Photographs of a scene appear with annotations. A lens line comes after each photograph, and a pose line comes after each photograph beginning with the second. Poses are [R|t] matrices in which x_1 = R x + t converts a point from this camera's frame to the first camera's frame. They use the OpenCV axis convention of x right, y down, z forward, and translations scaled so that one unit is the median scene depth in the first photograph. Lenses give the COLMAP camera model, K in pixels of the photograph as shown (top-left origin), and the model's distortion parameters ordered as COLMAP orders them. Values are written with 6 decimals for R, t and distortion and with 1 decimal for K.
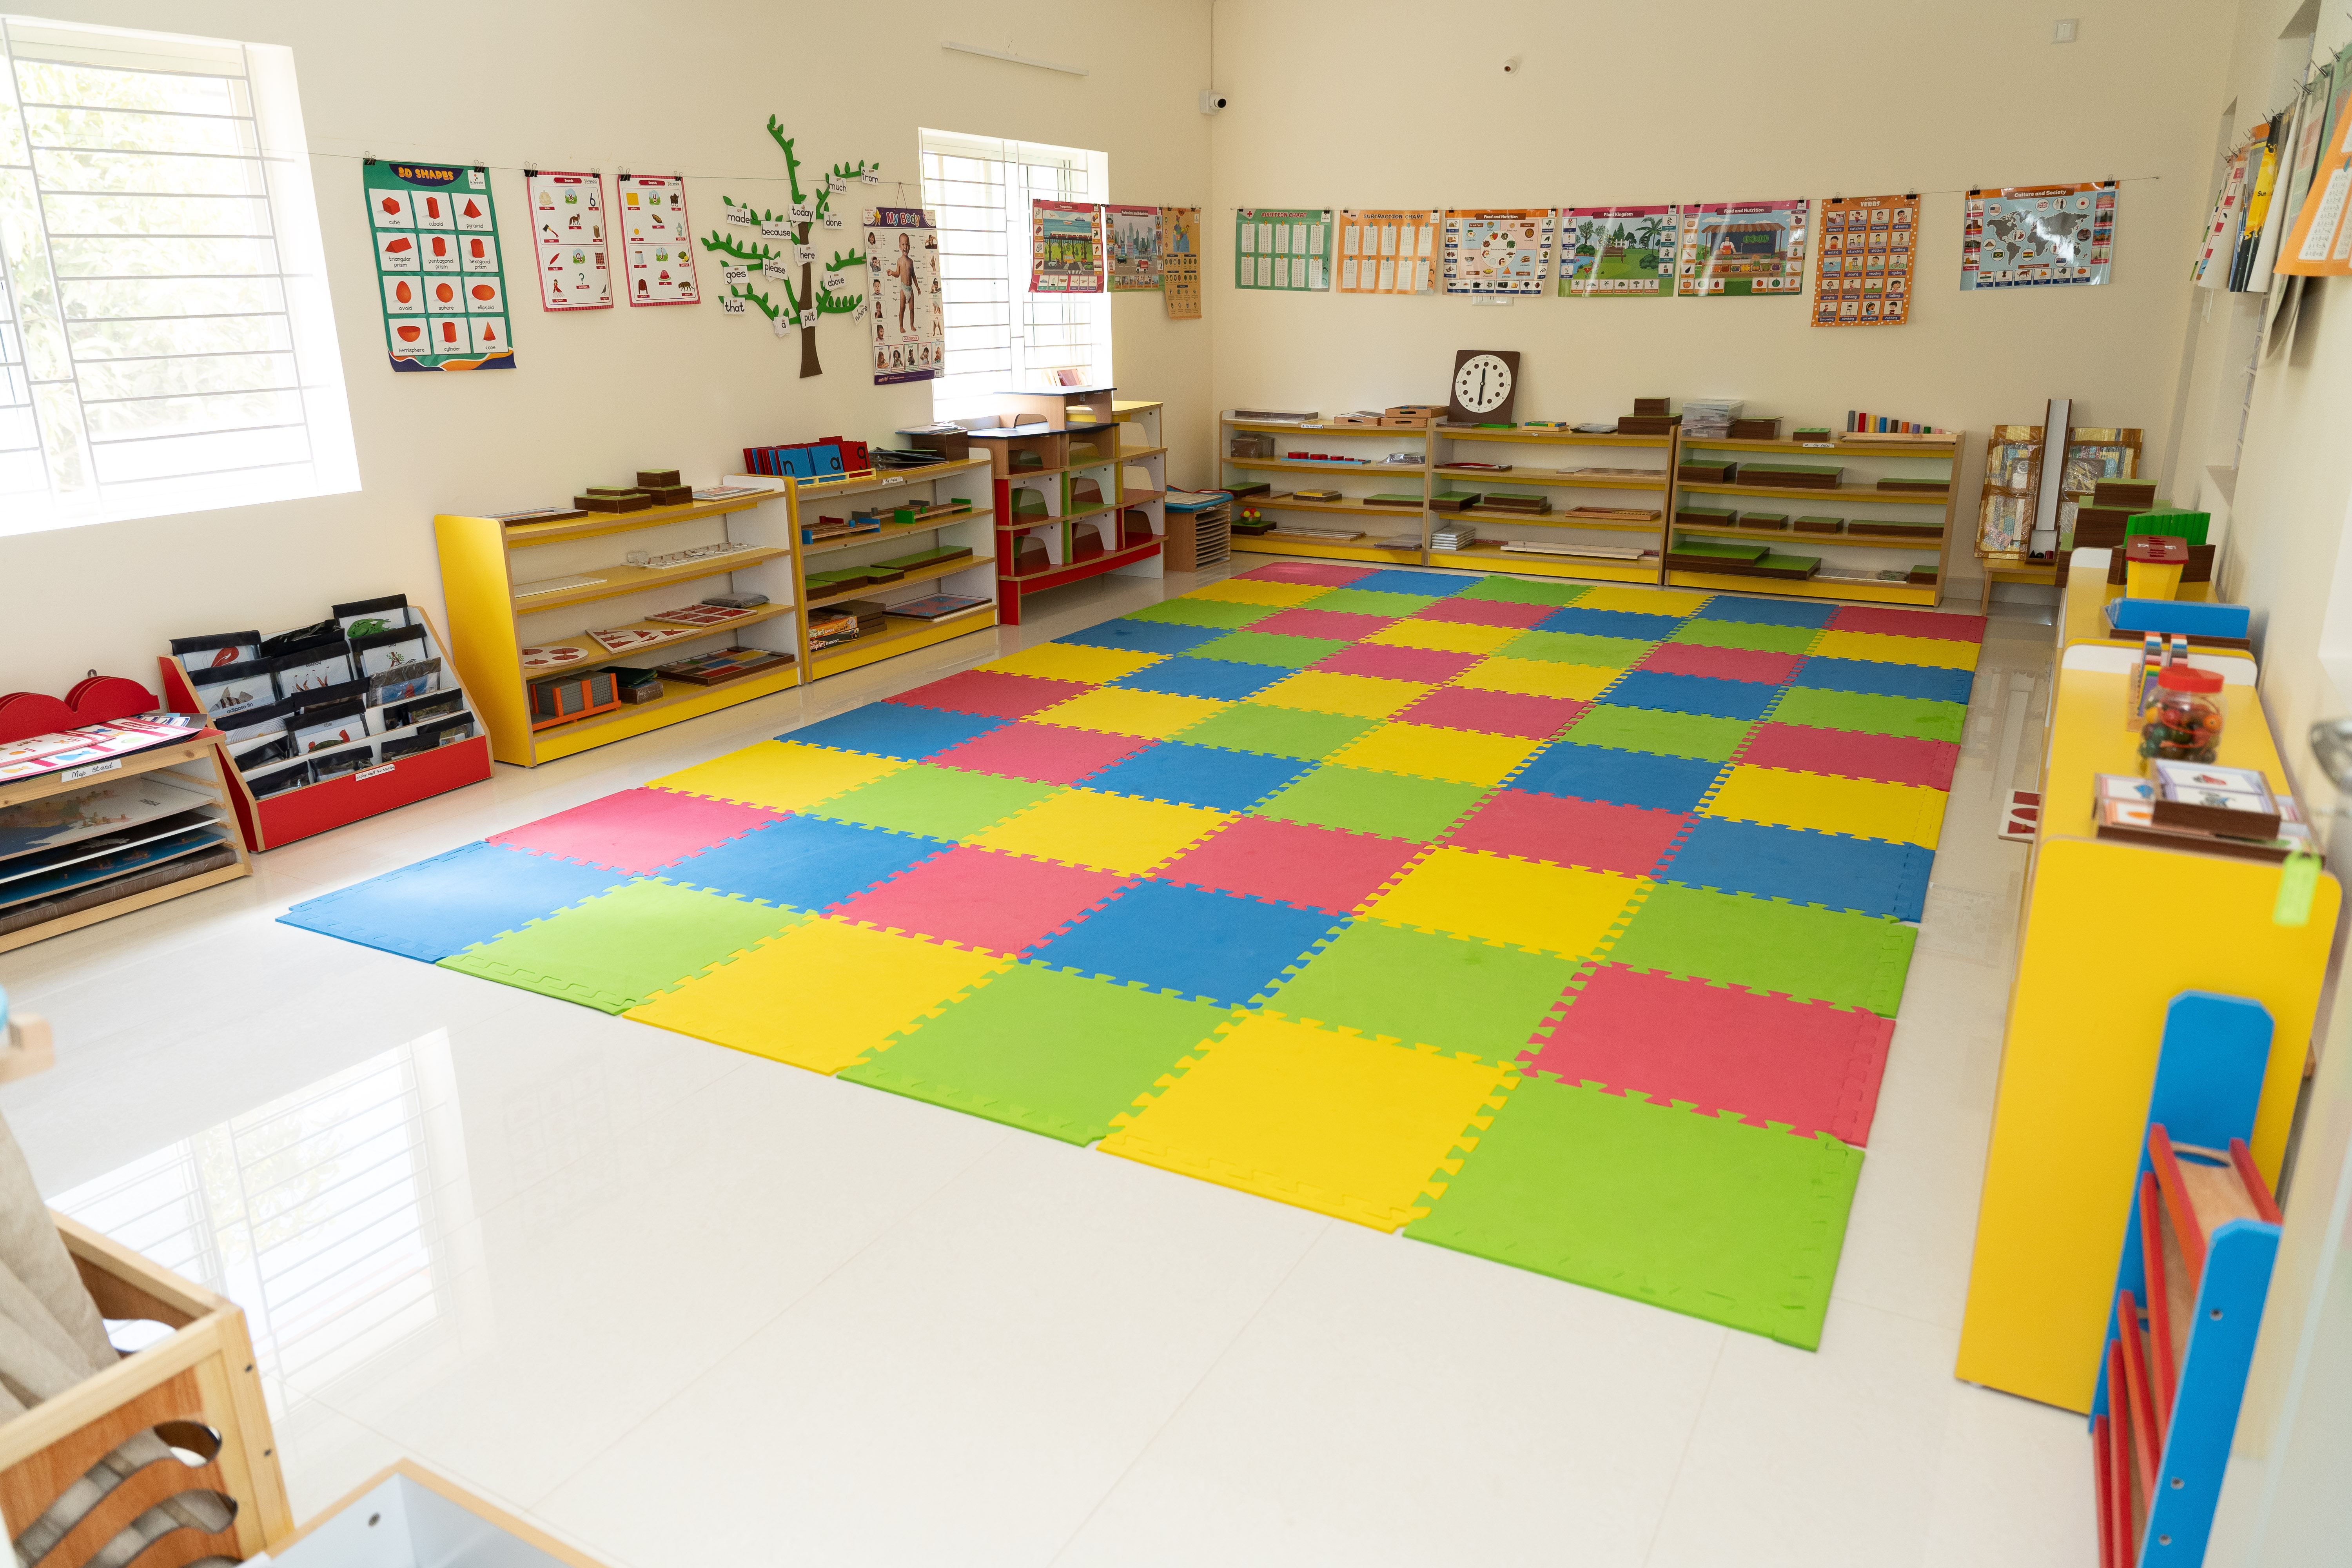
lens RADIAL K [[1585.9, 0, 1168.7], [0, 1585.9, 790.2], [0, 0, 1]] dist [-0.004023, -0.014313]
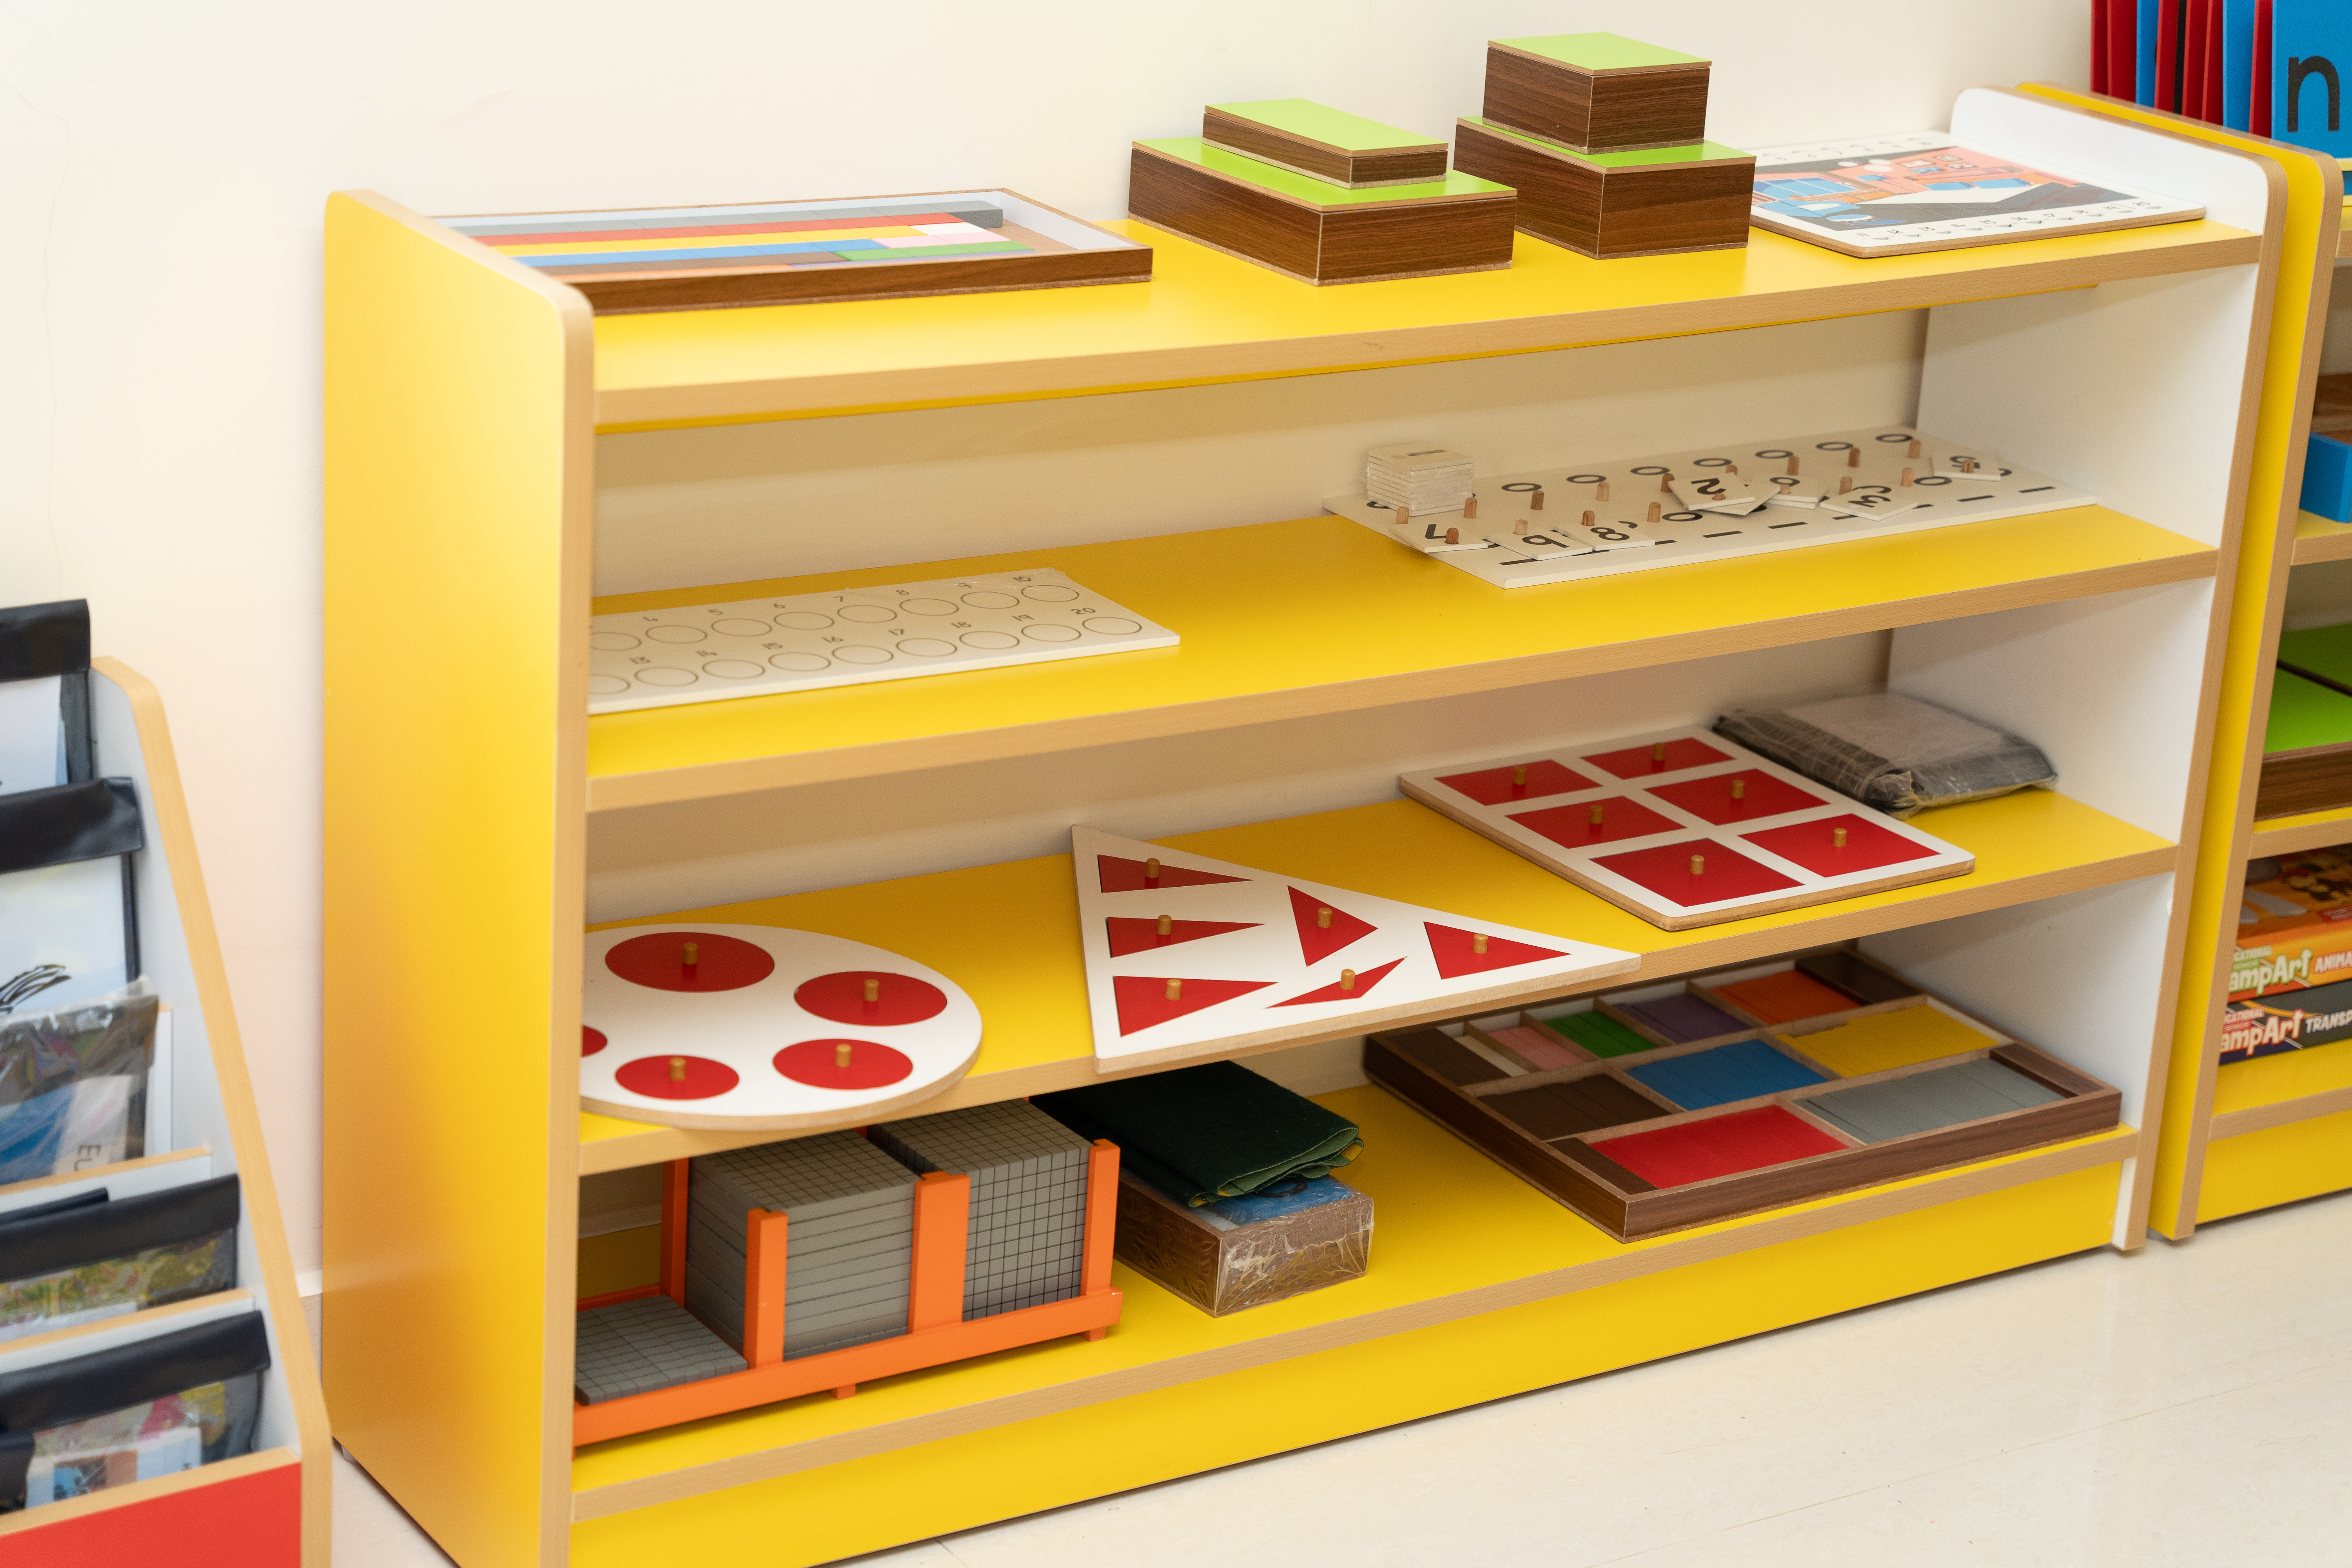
lens RADIAL K [[4629.4, 0, 1176.6], [0, 4629.4, 782.7], [0, 0, 1]] dist [0.036489, 0.000000]
pose [[0.885136, 0.211010, -0.414739, -0.132518], [-0.201922, 0.977161, 0.066217, -0.152366], [0.419239, 0.025134, 0.907528, 0.522270]]
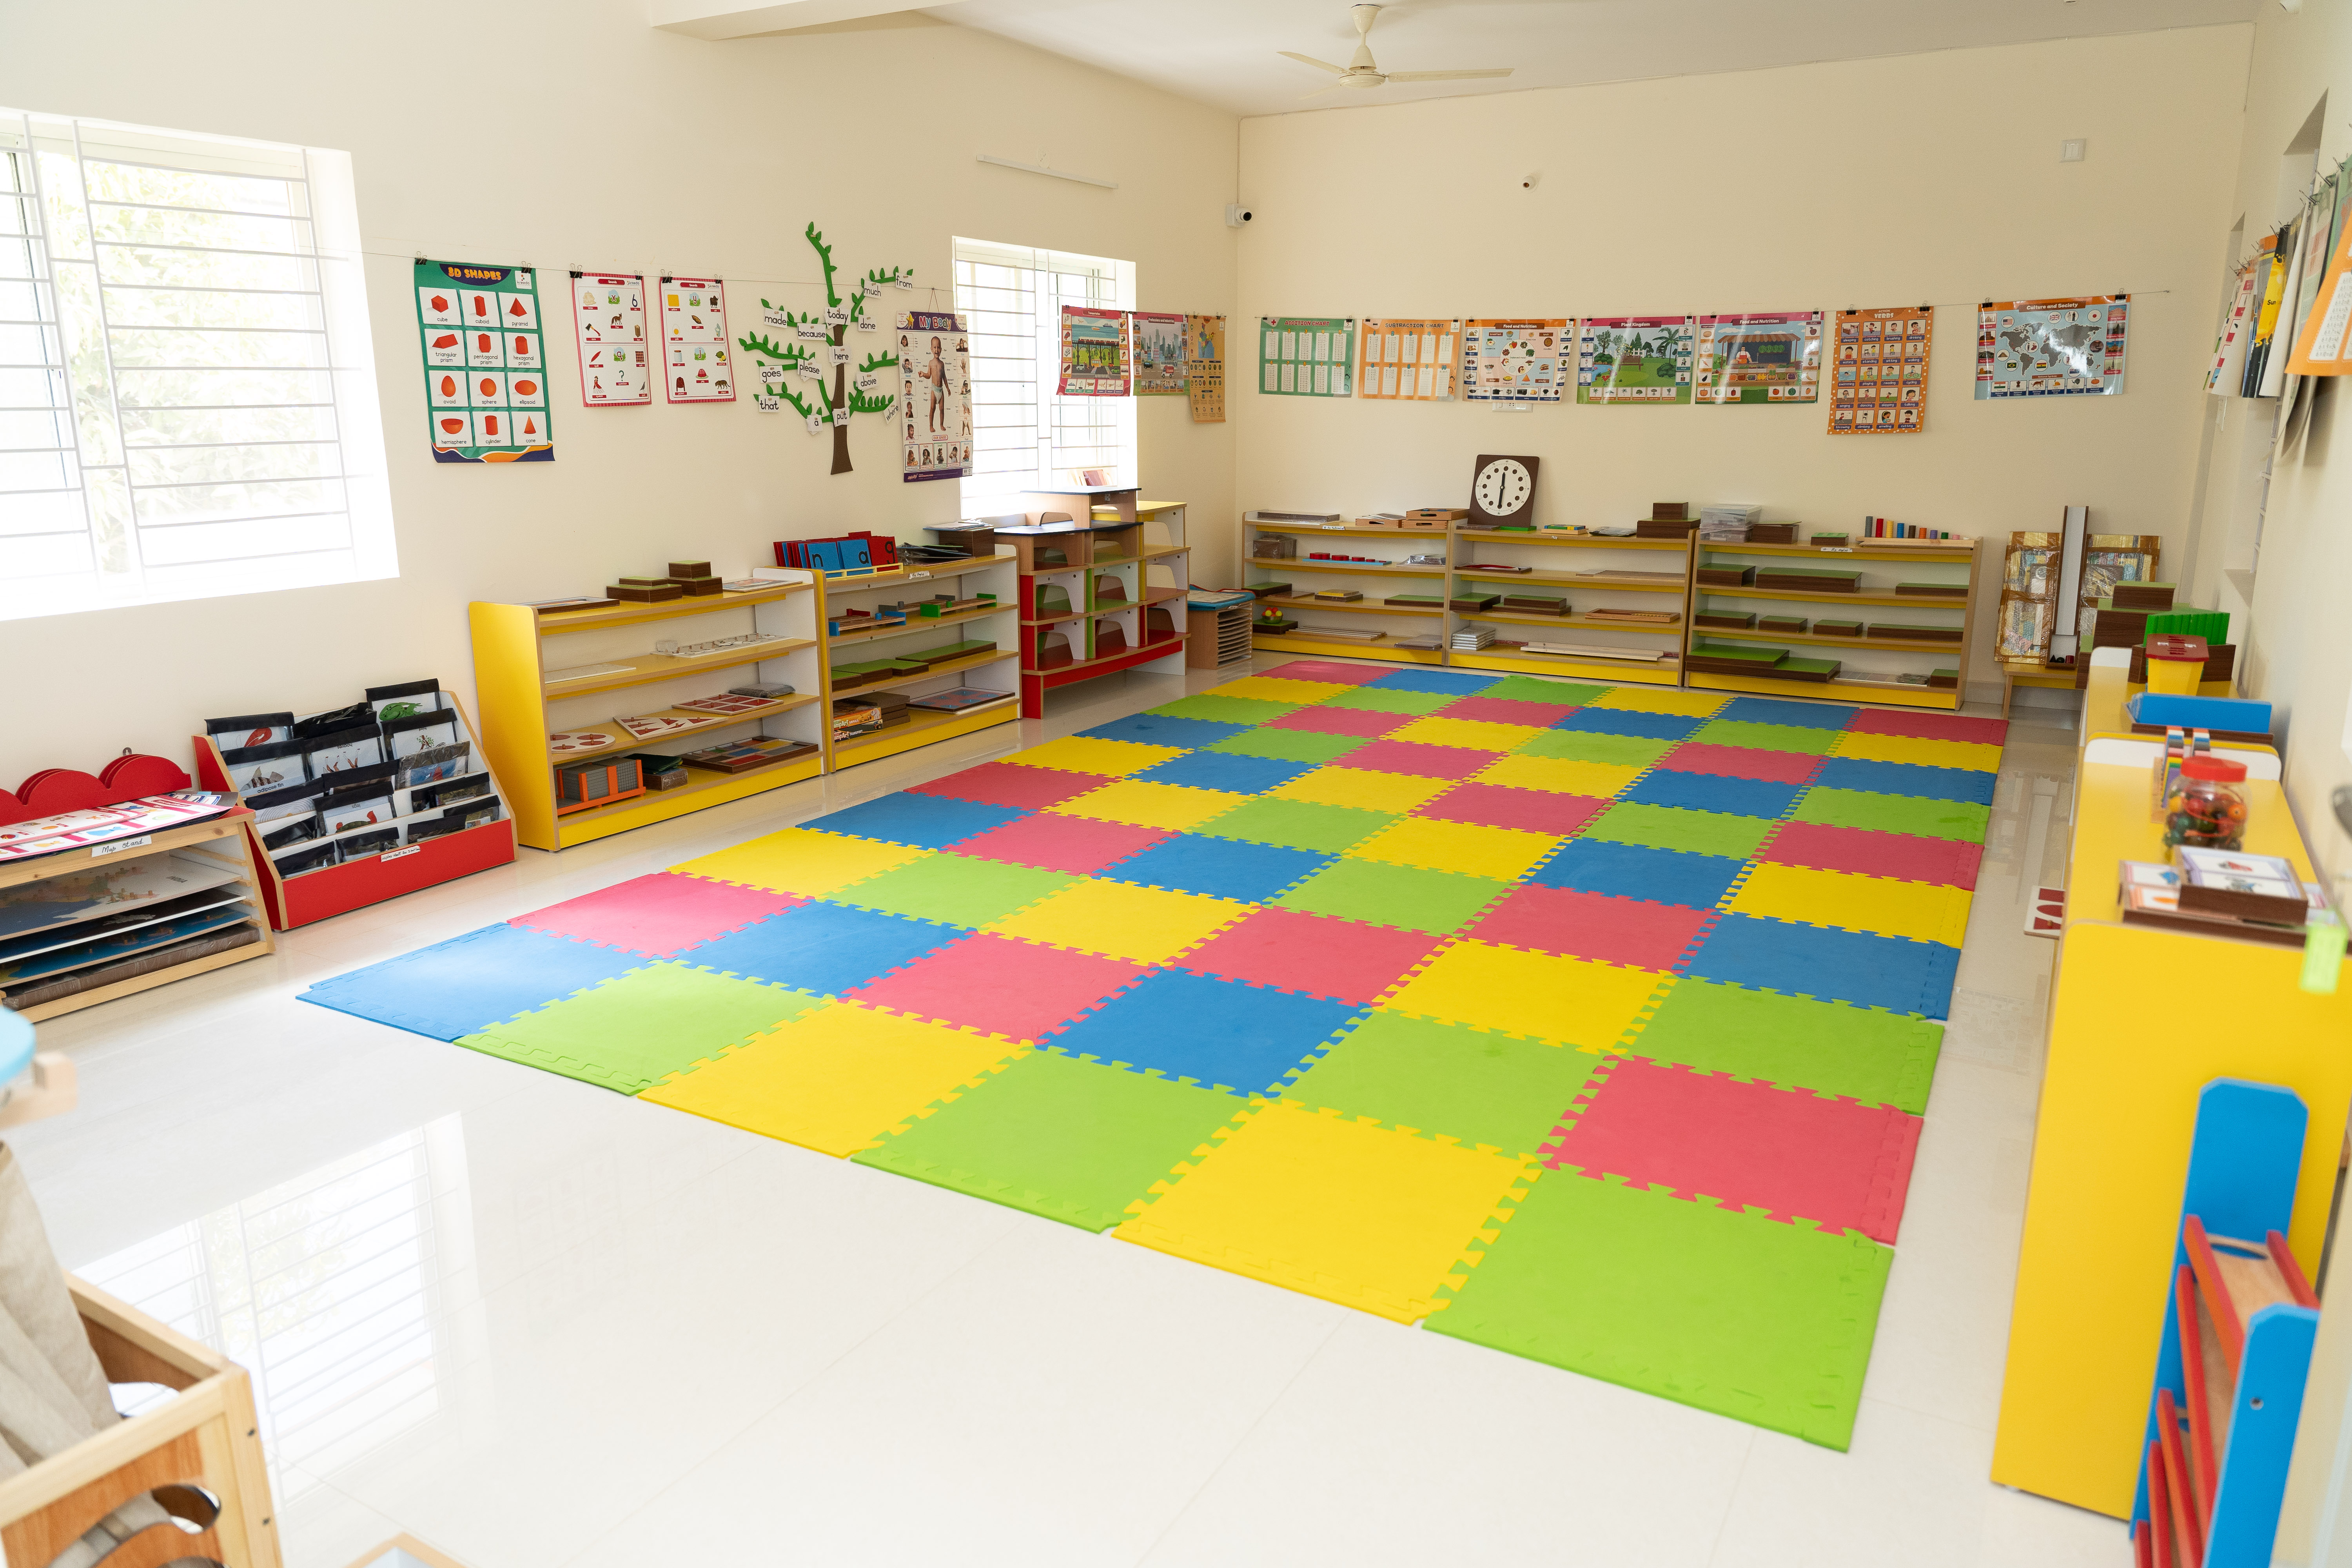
lens RADIAL K [[1585.9, 0, 1167.4], [0, 1585.9, 787.9], [0, 0, 1]] dist [-0.004023, -0.014313]
pose [[0.999841, 0.011793, -0.013374, -0.000362], [-0.012656, 0.997713, -0.066395, 0.006936], [0.012560, 0.066553, 0.997704, -0.001530]]
